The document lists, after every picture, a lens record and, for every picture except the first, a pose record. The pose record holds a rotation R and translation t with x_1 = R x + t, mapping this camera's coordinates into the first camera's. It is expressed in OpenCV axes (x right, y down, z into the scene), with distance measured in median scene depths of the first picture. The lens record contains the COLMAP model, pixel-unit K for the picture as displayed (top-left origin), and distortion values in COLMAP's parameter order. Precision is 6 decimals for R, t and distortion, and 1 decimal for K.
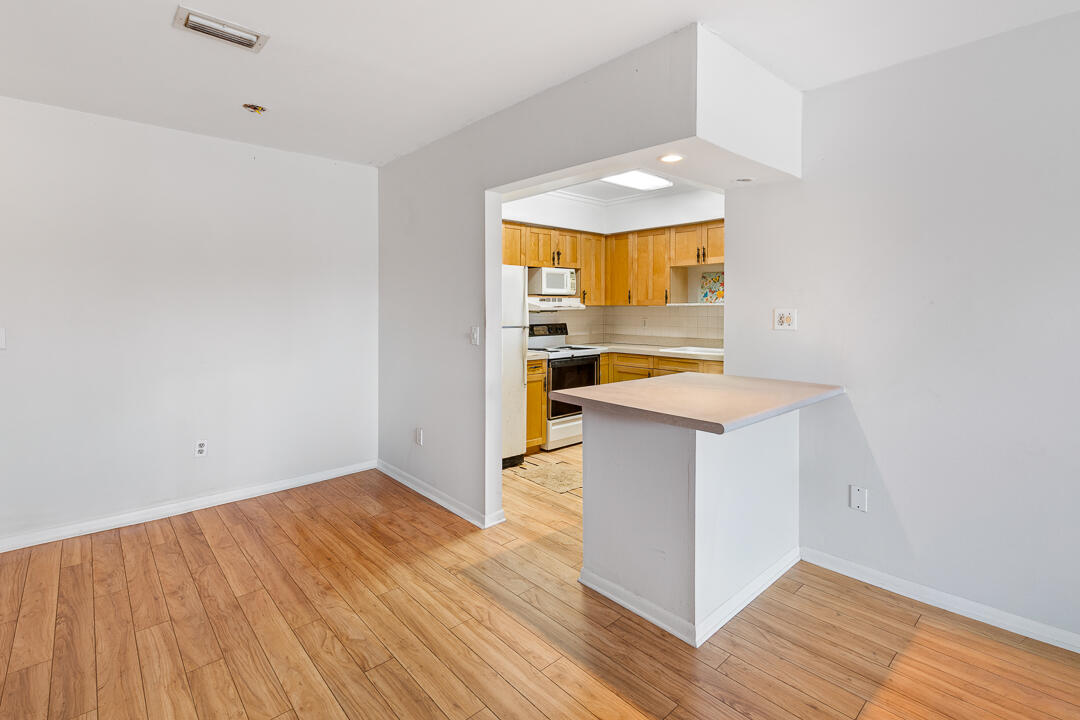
lens RADIAL K [[506.0, 0, 535.5], [0, 506.0, 310.7], [0, 0, 1]] dist [-0.000529, 0.000031]
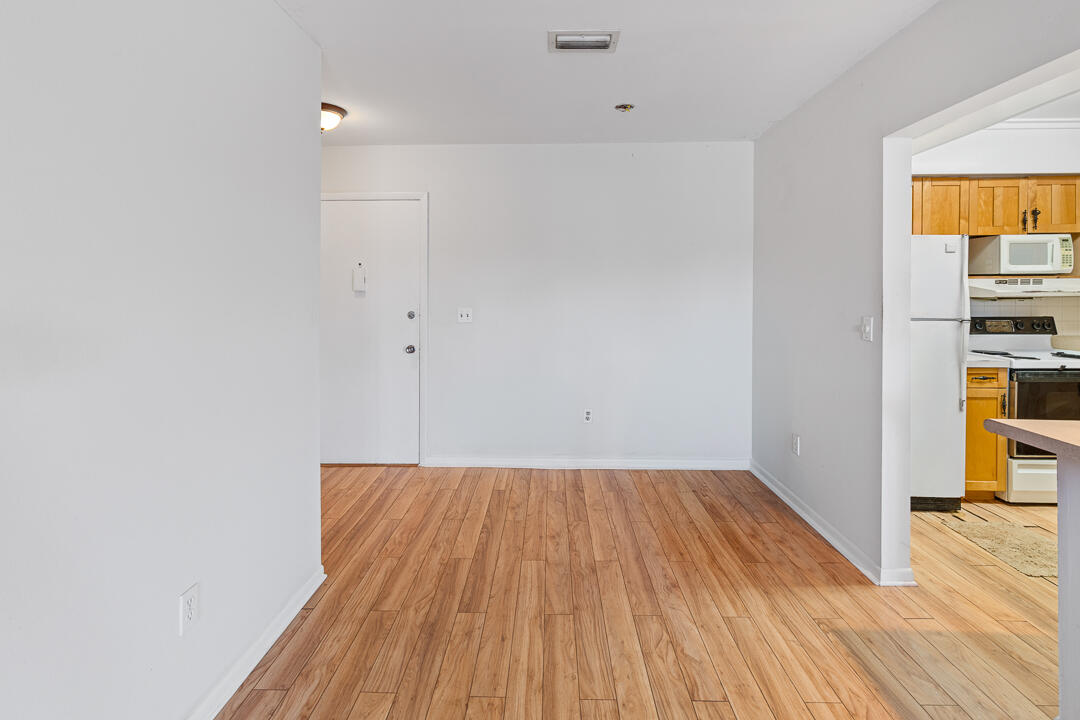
lens RADIAL K [[503.0, 0, 537.8], [0, 503.0, 294.9], [0, 0, 1]] dist [0.002381, -0.000029]
pose [[0.725236, 0.000981, -0.688499, 0.031454], [-0.004177, 0.999987, -0.002976, 0.001247], [0.688487, 0.005034, 0.725231, 0.068864]]
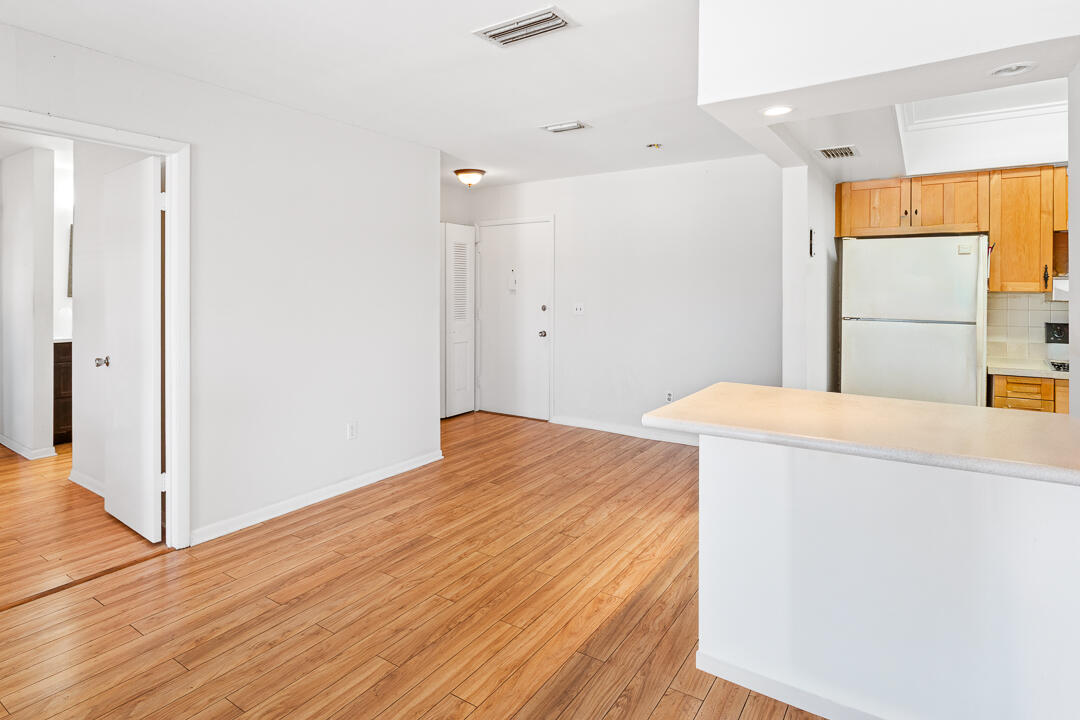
lens RADIAL K [[578.9, 0, 542.5], [0, 578.9, 288.2], [0, 0, 1]] dist [-0.004135, -0.000057]
pose [[0.249016, 0.001330, -0.968498, 0.561503], [-0.008977, 0.999959, -0.000935, -0.009973], [0.968458, 0.008927, 0.249018, 0.212366]]
